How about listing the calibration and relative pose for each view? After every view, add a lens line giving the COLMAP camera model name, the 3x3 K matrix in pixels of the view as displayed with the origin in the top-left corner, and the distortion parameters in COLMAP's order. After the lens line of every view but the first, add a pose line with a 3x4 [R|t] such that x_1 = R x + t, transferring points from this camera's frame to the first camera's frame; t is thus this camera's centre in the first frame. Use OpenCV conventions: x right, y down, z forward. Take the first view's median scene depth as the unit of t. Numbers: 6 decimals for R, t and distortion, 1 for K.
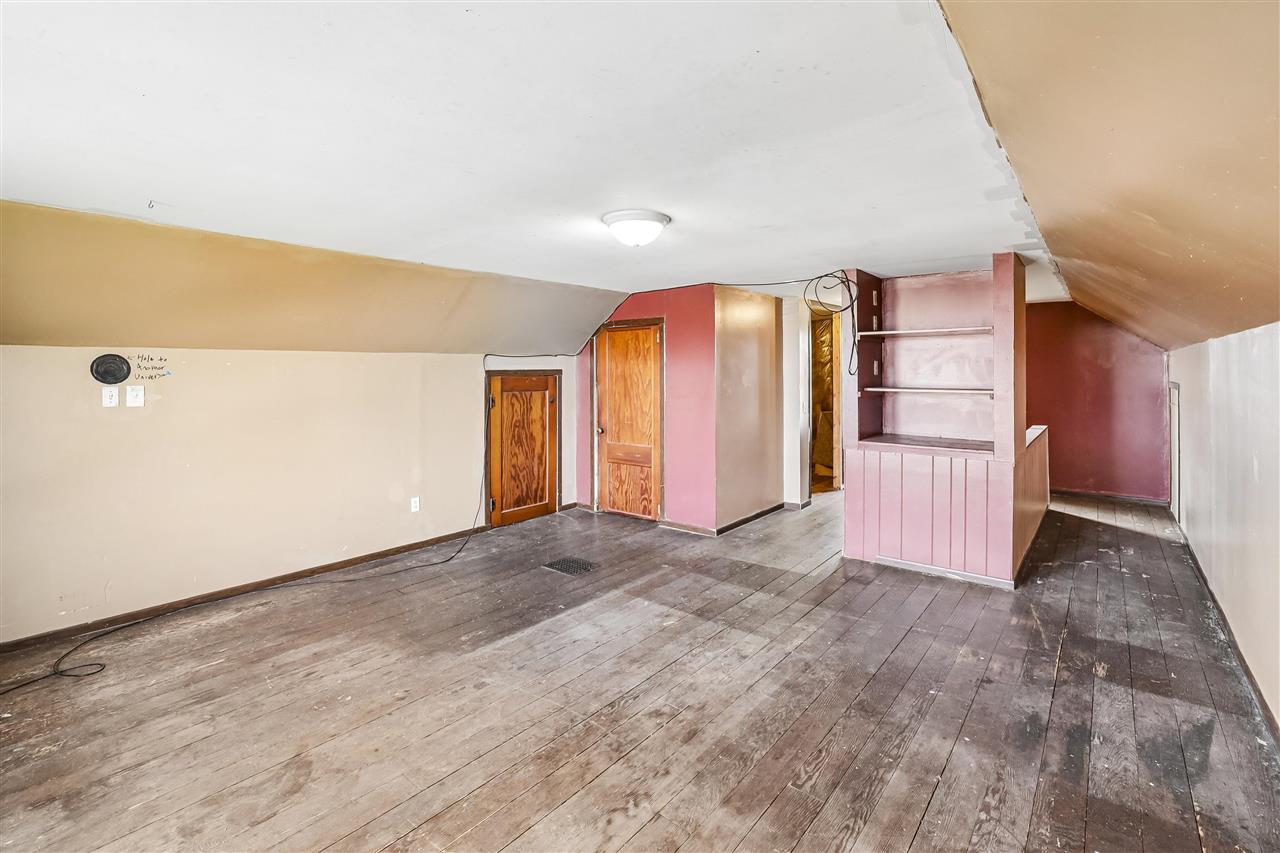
lens RADIAL K [[542.3, 0, 637.5], [0, 542.3, 401.8], [0, 0, 1]] dist [-0.019595, 0.000248]
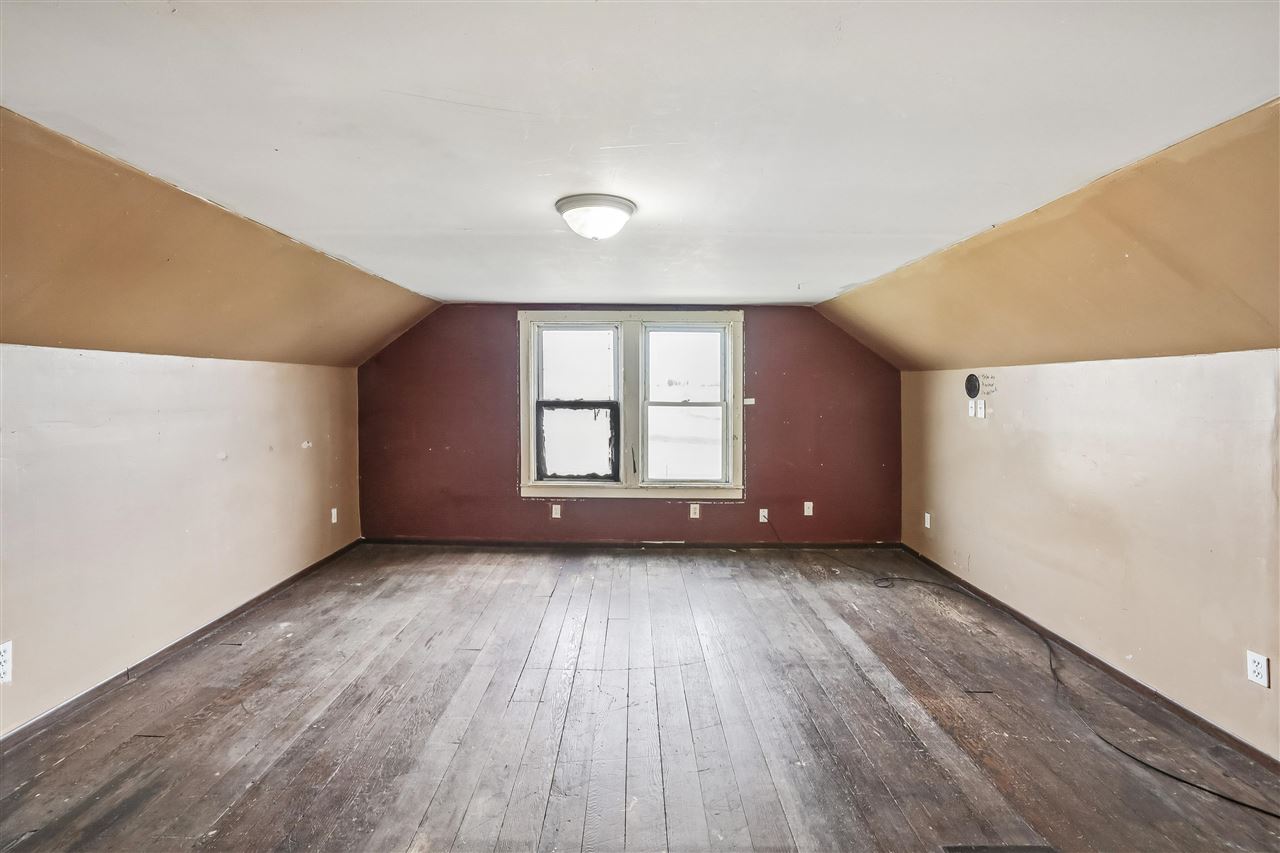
lens RADIAL K [[558.0, 0, 642.9], [0, 558.0, 400.0], [0, 0, 1]] dist [-0.000074, 0.000371]
pose [[-0.739507, 0.022460, -0.672774, 0.499283], [-0.029519, 0.997400, 0.065744, -0.098583], [0.672501, 0.068478, -0.736921, 1.553638]]
